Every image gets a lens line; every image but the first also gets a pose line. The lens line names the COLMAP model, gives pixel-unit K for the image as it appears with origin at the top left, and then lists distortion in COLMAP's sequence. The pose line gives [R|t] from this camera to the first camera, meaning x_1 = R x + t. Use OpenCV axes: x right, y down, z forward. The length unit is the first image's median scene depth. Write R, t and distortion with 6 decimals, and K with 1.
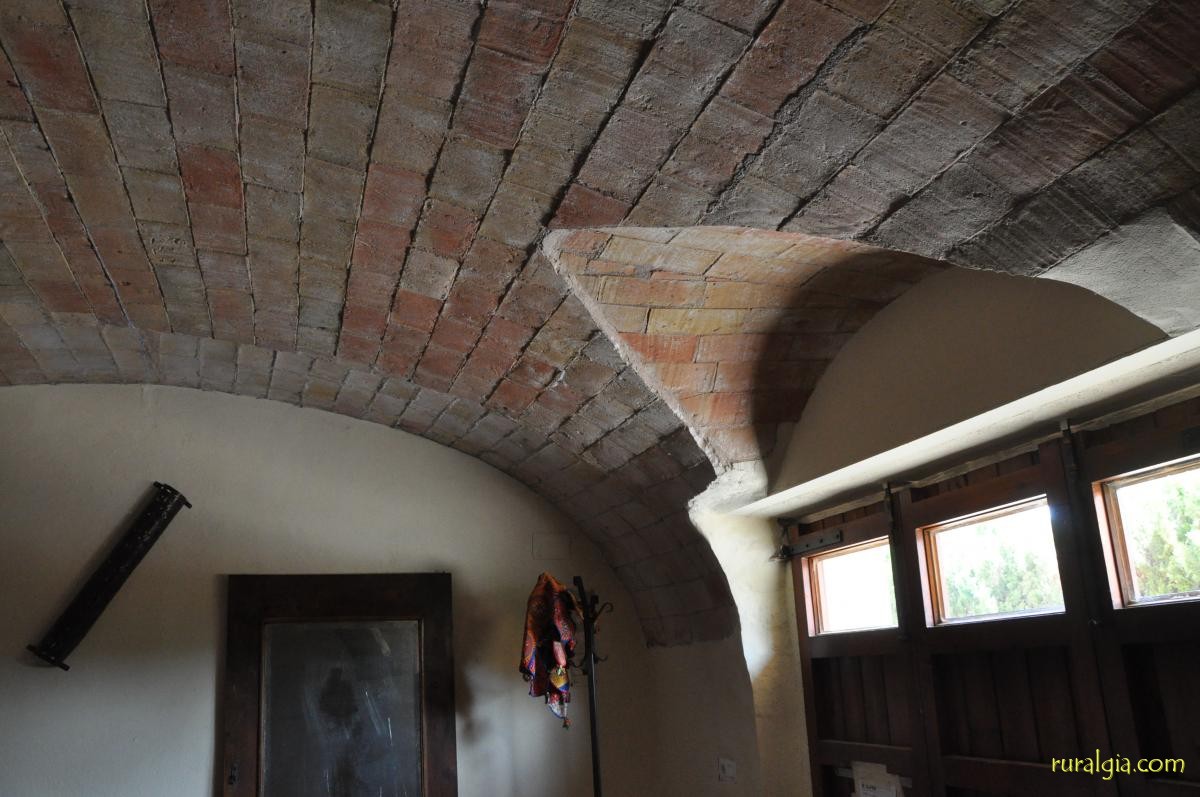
lens RADIAL K [[969.5, 0, 600.0], [0, 969.5, 398.5], [0, 0, 1]] dist [-0.152842, 0.151924]
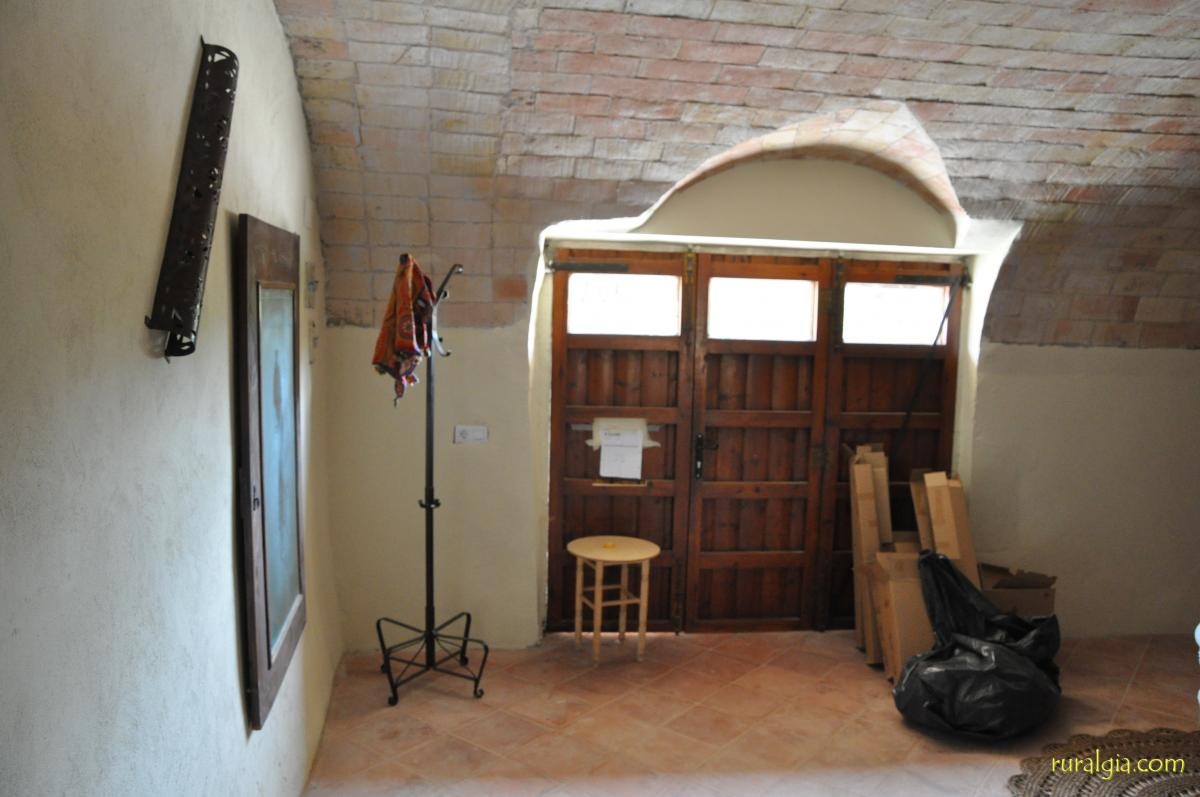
lens RADIAL K [[969.5, 0, 600.0], [0, 969.5, 398.5], [0, 0, 1]] dist [-0.152842, 0.151924]
pose [[0.172491, -0.025380, 0.984684, -1.984379], [-0.292908, 0.953125, 0.075877, 0.383100], [-0.940453, -0.301510, 0.156972, 1.236624]]
